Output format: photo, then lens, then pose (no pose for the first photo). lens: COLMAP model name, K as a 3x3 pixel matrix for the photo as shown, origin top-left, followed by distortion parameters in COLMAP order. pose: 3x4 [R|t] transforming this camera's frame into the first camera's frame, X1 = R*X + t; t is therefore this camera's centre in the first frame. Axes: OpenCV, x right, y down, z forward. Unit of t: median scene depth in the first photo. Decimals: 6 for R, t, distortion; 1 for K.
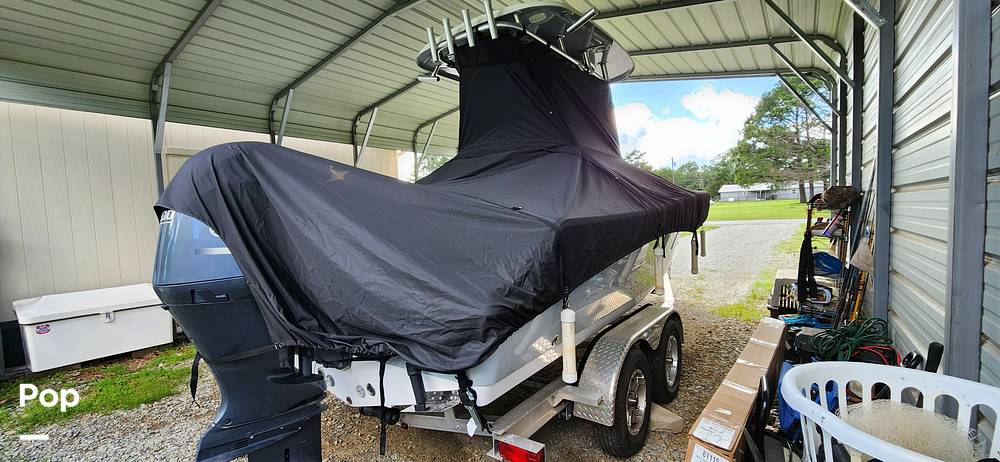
lens RADIAL K [[408.9, 0, 496.7], [0, 408.9, 236.8], [0, 0, 1]] dist [0.000040, -0.001291]
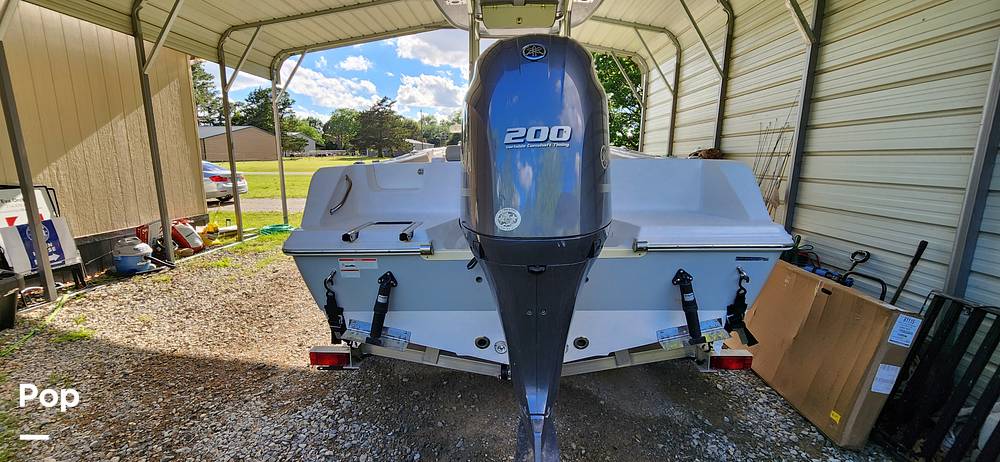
lens RADIAL K [[408.9, 0, 495.0], [0, 408.9, 235.1], [0, 0, 1]] dist [0.000040, -0.001291]
pose [[0.819221, -0.056930, 0.570645, -0.473642], [-0.011799, 0.993177, 0.116022, 0.012989], [-0.573357, -0.101781, 0.812959, 0.188875]]
